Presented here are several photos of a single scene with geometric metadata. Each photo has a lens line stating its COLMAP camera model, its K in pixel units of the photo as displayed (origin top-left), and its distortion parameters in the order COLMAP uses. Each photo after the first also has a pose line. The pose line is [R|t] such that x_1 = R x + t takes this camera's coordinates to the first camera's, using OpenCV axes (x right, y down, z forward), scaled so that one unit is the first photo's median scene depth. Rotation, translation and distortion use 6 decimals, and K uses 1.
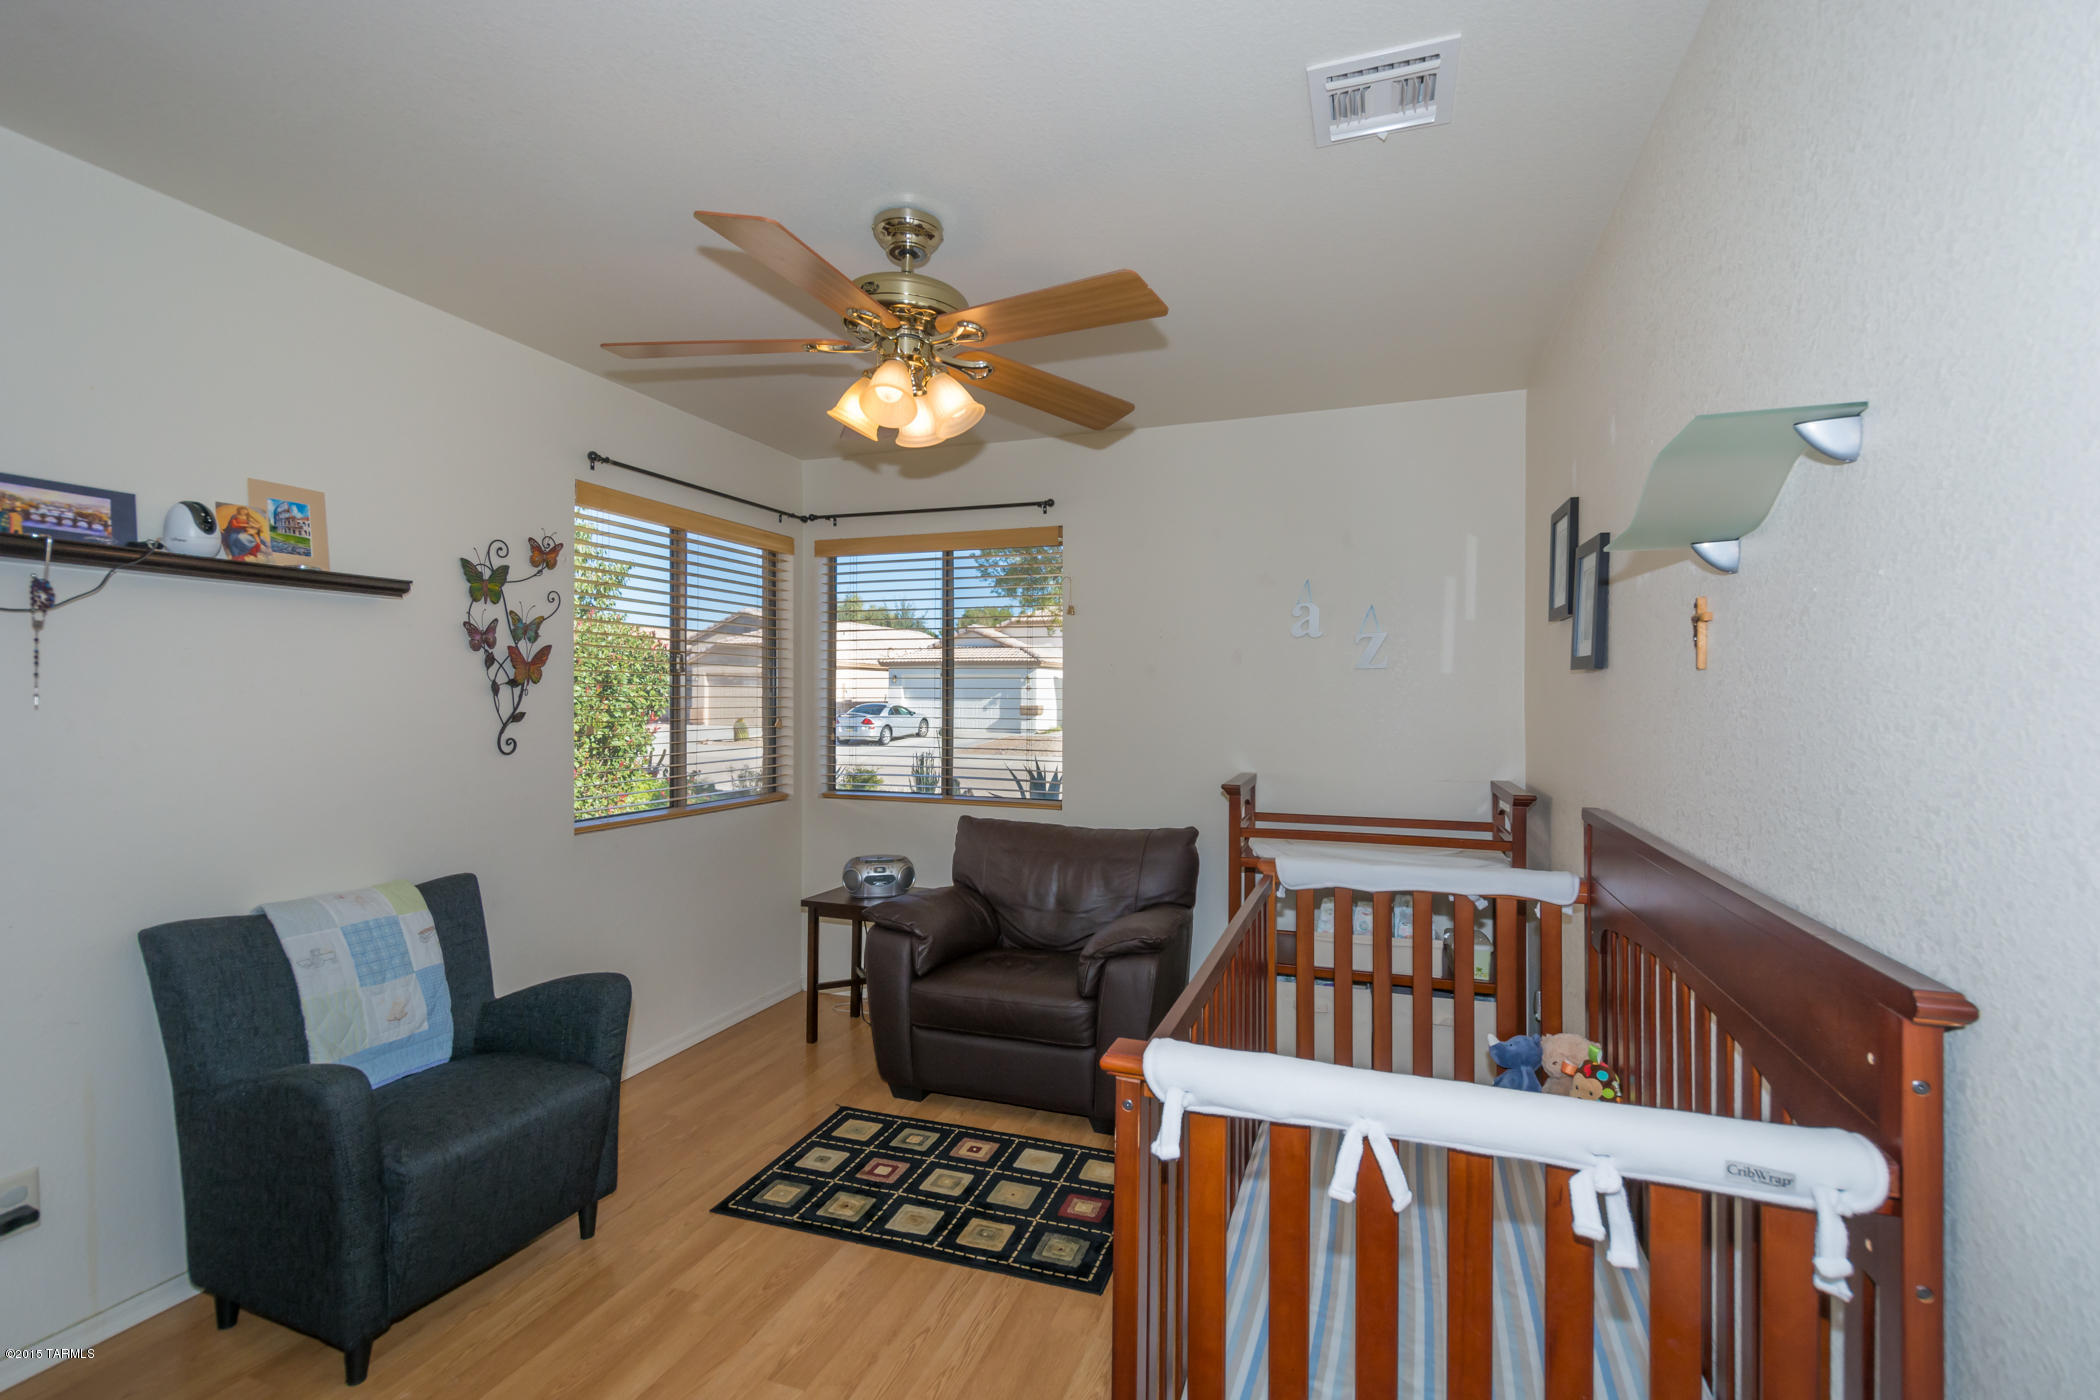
lens RADIAL K [[920.6, 0, 1060.7], [0, 920.6, 696.6], [0, 0, 1]] dist [0.024064, -0.009208]
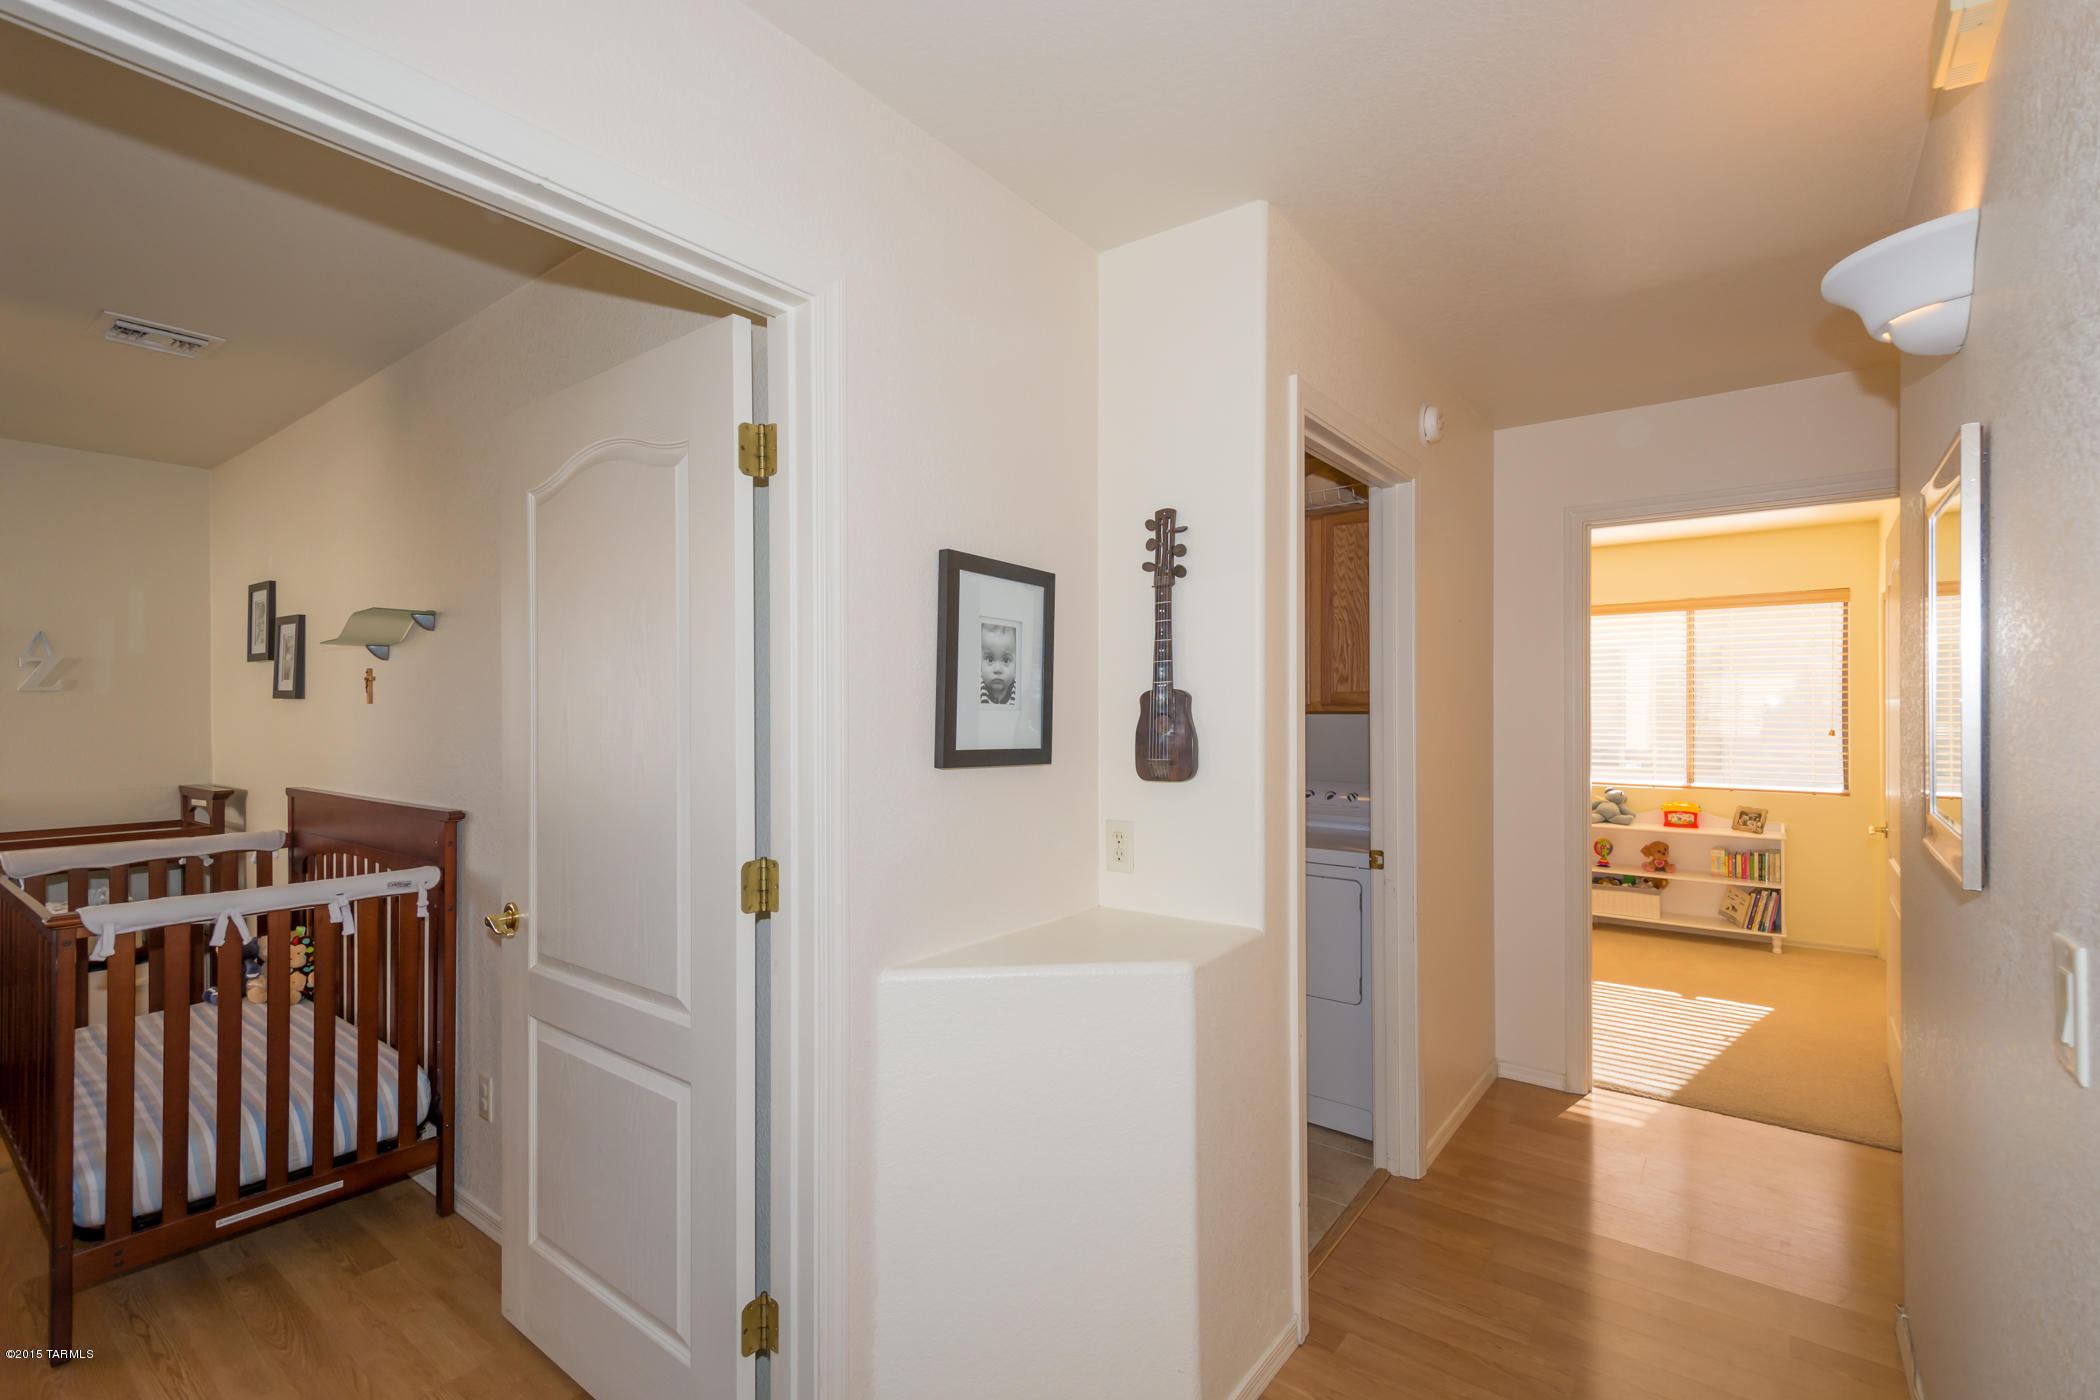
lens RADIAL K [[946.1, 0, 1050.9], [0, 946.1, 710.3], [0, 0, 1]] dist [0.020532, -0.010816]
pose [[0.310822, -0.001889, 0.950466, -0.987935], [0.000950, 0.999998, 0.001677, -0.021316], [-0.950468, 0.000382, 0.310823, -1.269305]]
